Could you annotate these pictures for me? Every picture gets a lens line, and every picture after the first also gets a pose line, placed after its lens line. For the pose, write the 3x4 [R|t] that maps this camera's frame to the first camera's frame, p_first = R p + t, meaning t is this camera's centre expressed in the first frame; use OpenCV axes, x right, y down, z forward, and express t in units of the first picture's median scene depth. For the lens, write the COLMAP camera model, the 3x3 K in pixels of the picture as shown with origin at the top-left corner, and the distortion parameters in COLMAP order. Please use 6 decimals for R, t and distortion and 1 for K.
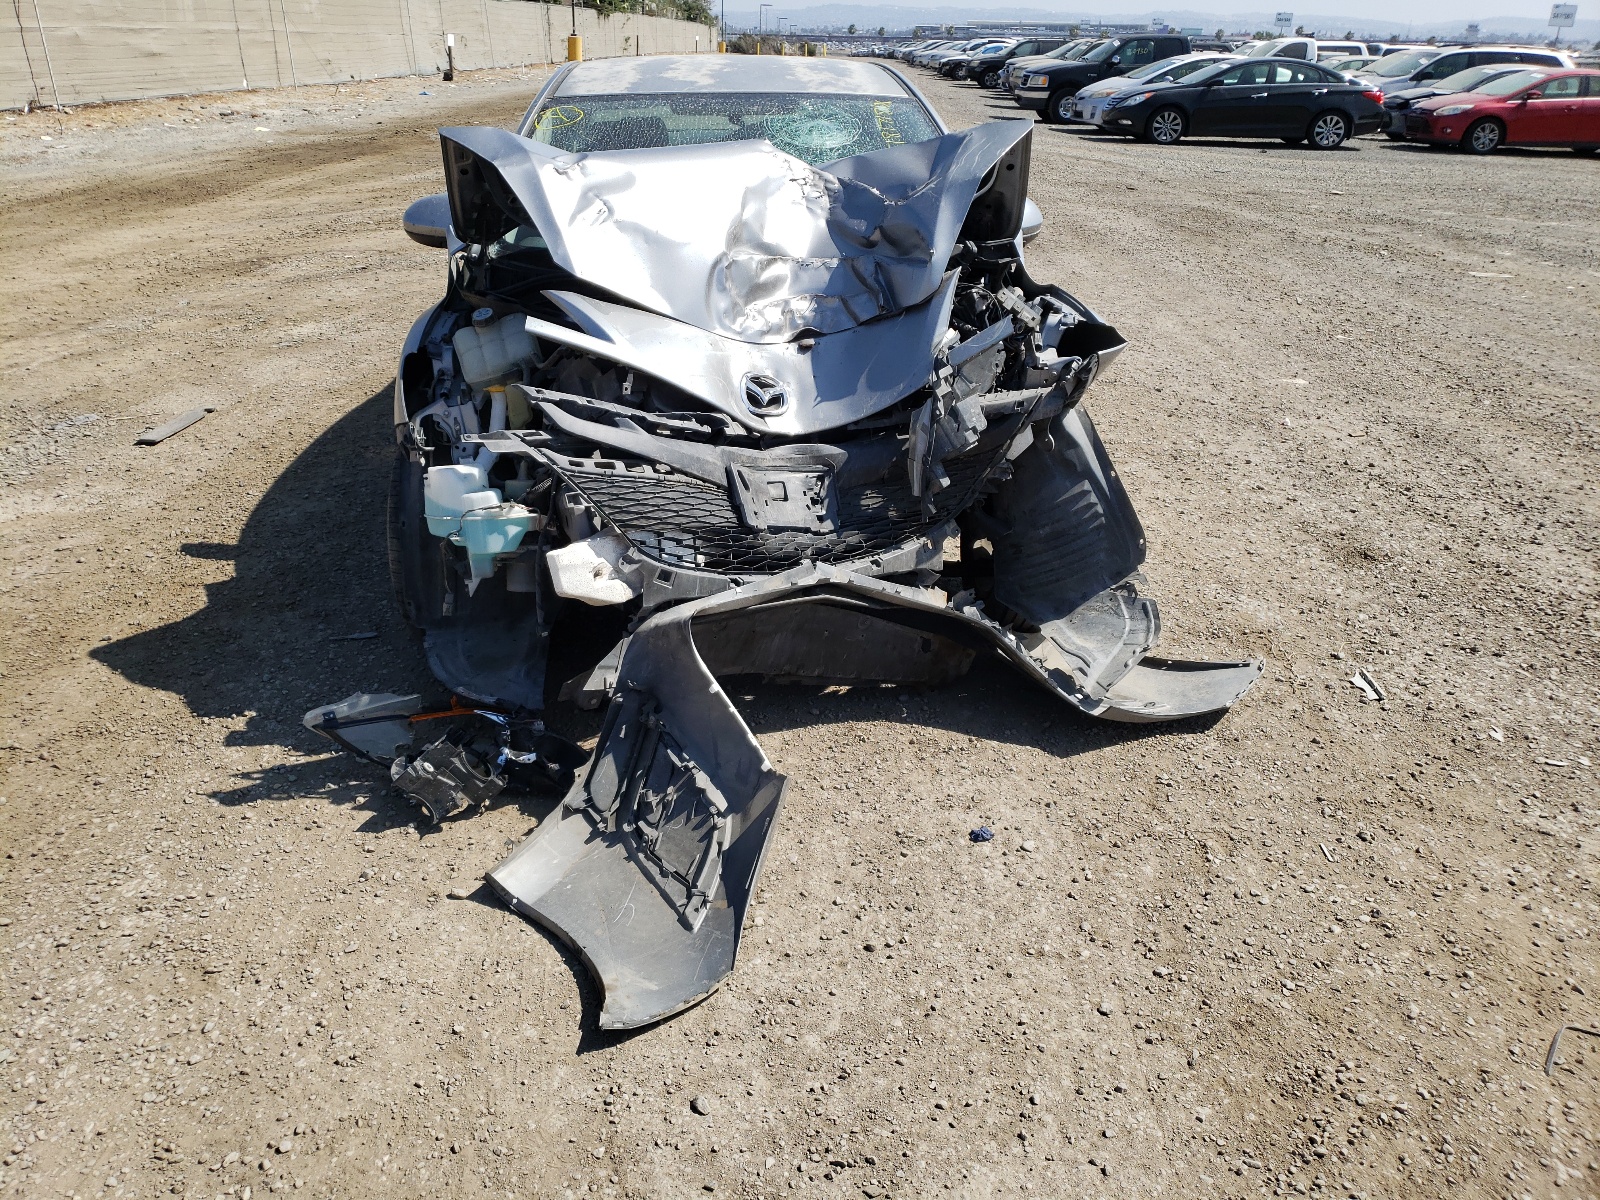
lens RADIAL K [[1236.9, 0, 795.4], [0, 1236.9, 608.6], [0, 0, 1]] dist [0.009569, -0.006606]
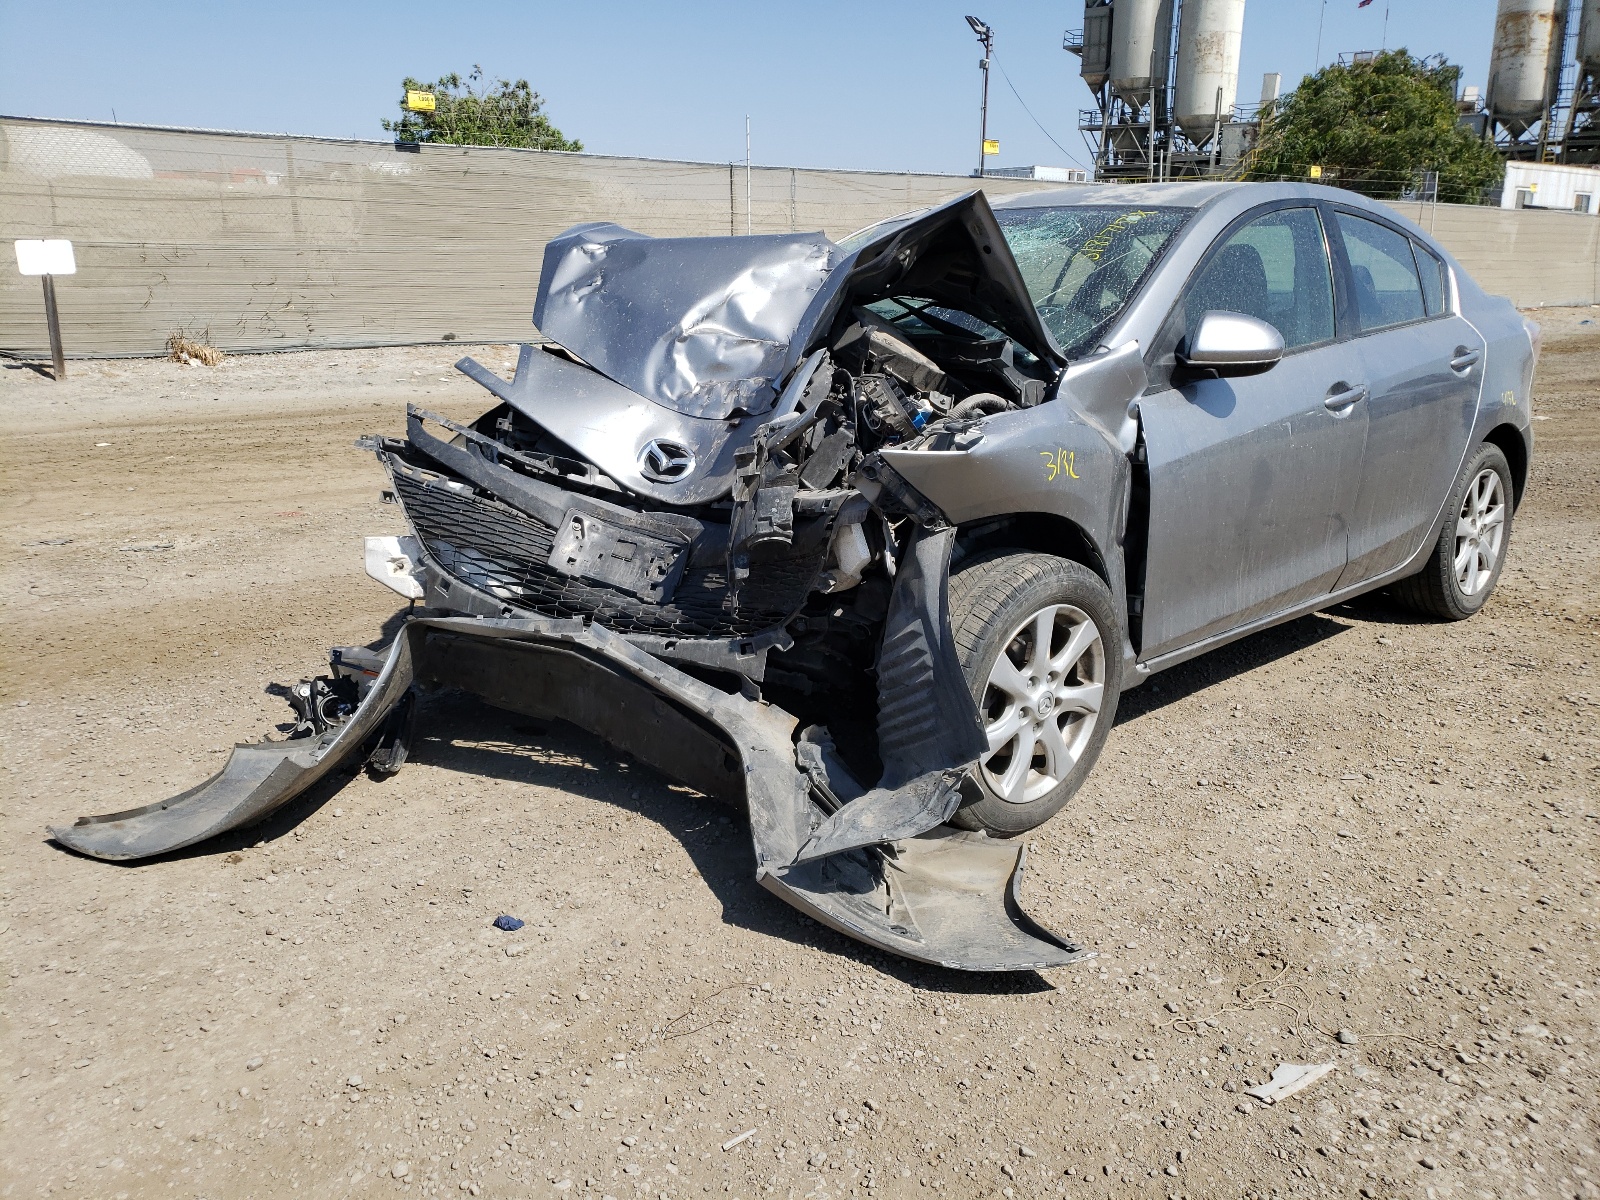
lens RADIAL K [[1236.9, 0, 799.4], [0, 1236.9, 589.3], [0, 0, 1]] dist [0.009569, -0.006606]
pose [[0.625802, 0.180777, -0.758743, 0.825474], [-0.319125, 0.946967, -0.037587, -0.071417], [0.711710, 0.265656, 0.650305, 0.449920]]
